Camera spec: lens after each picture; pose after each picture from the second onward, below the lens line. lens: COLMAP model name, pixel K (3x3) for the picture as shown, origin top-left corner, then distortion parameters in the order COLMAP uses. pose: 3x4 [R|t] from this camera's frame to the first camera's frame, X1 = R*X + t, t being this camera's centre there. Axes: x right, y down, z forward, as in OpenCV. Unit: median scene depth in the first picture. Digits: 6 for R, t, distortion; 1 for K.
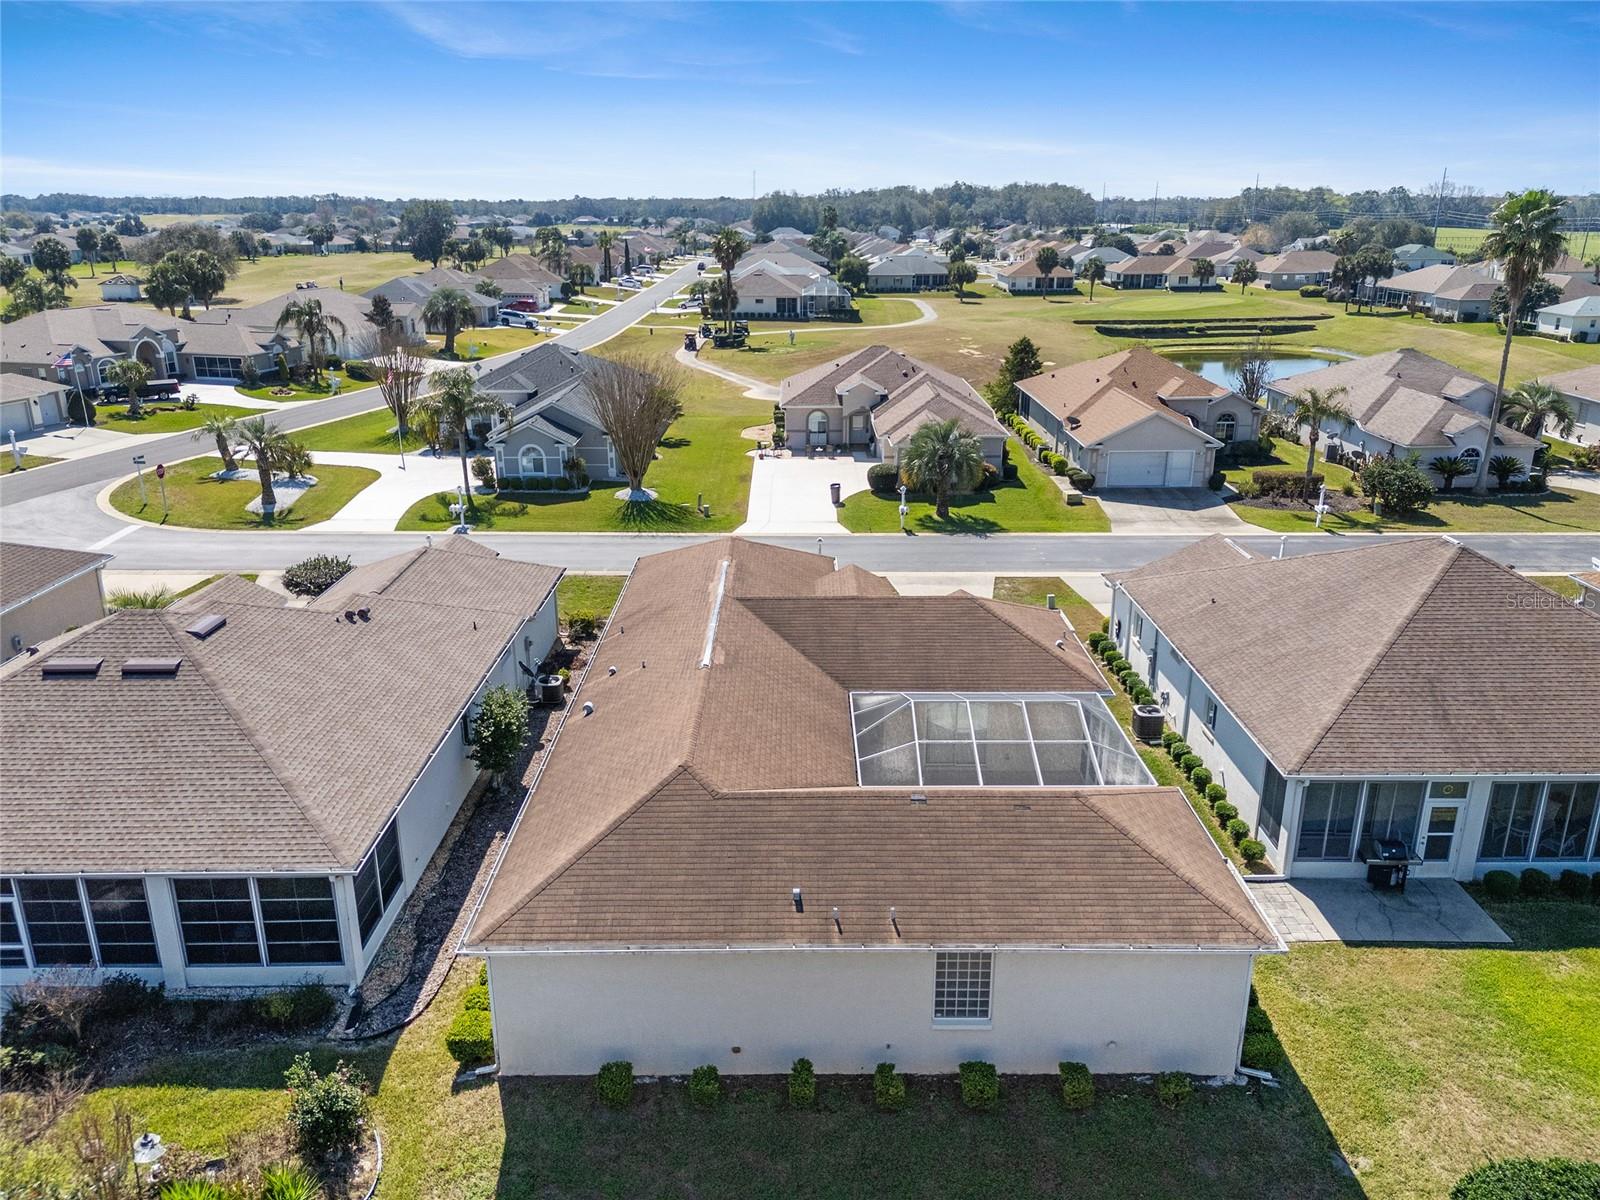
lens RADIAL K [[1176.8, 0, 800.0], [0, 1176.8, 600.0], [0, 0, 1]] dist [0.062288, -0.058107]
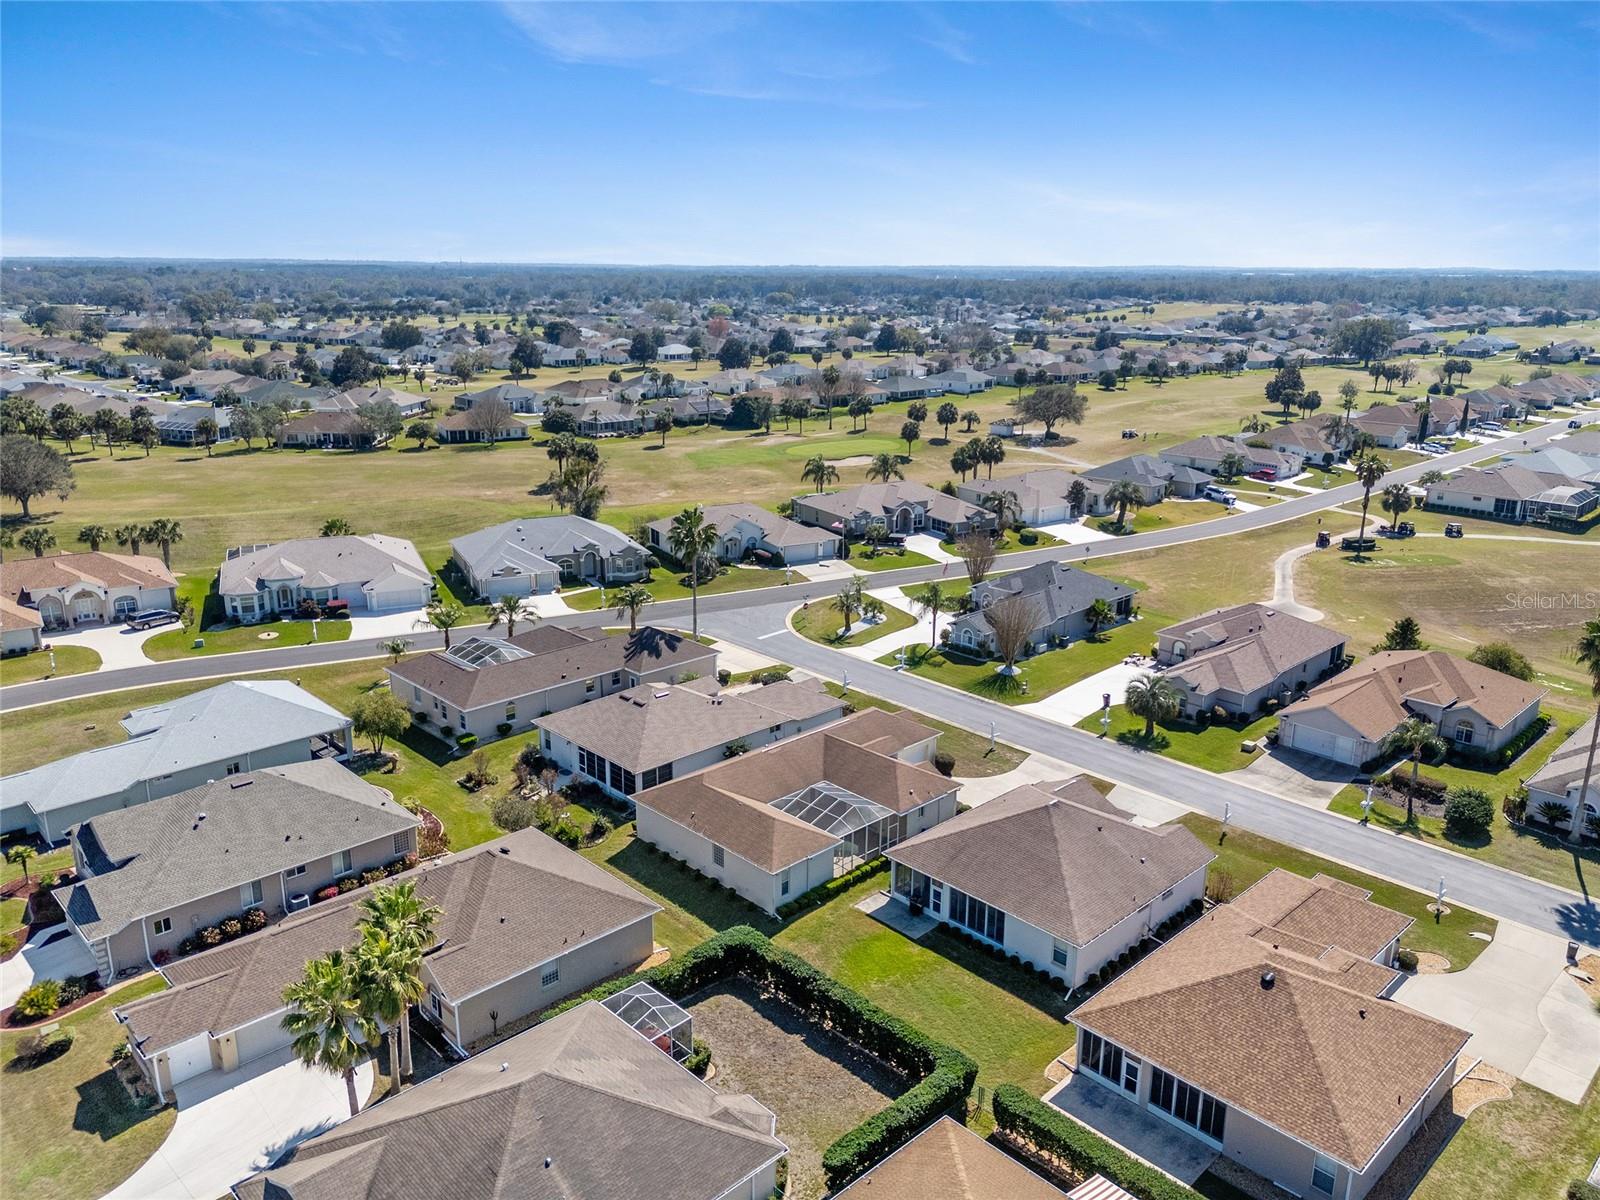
lens RADIAL K [[1172.3, 0, 800.0], [0, 1172.3, 600.0], [0, 0, 1]] dist [0.123157, -0.179348]
pose [[0.690947, 0.202717, -0.693900, 0.813693], [-0.235149, 0.970701, 0.049434, -0.200345], [0.683591, 0.129014, 0.718372, -0.451181]]
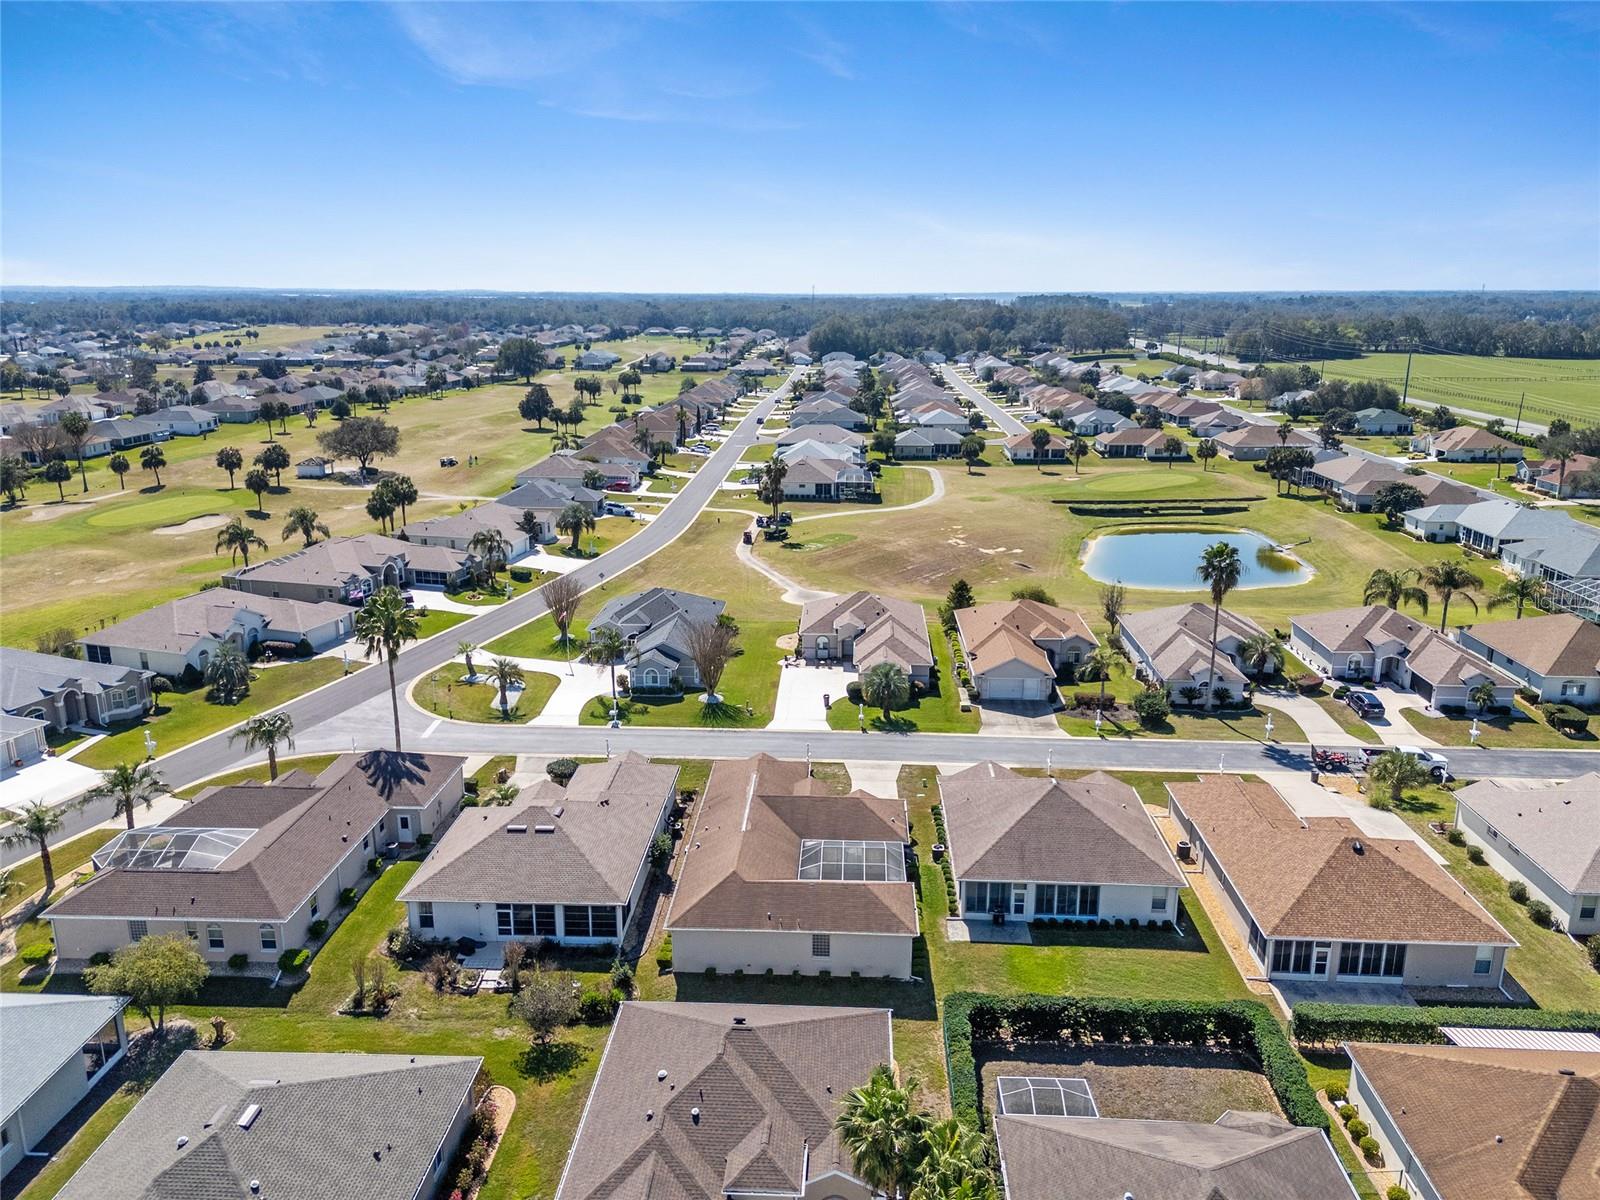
lens RADIAL K [[1172.3, 0, 800.0], [0, 1172.3, 600.0], [0, 0, 1]] dist [0.123157, -0.179348]
pose [[0.998728, 0.015208, -0.048083, 0.070265], [-0.018275, 0.997781, -0.064017, -0.124486], [0.047002, 0.064814, 0.996790, -0.703267]]
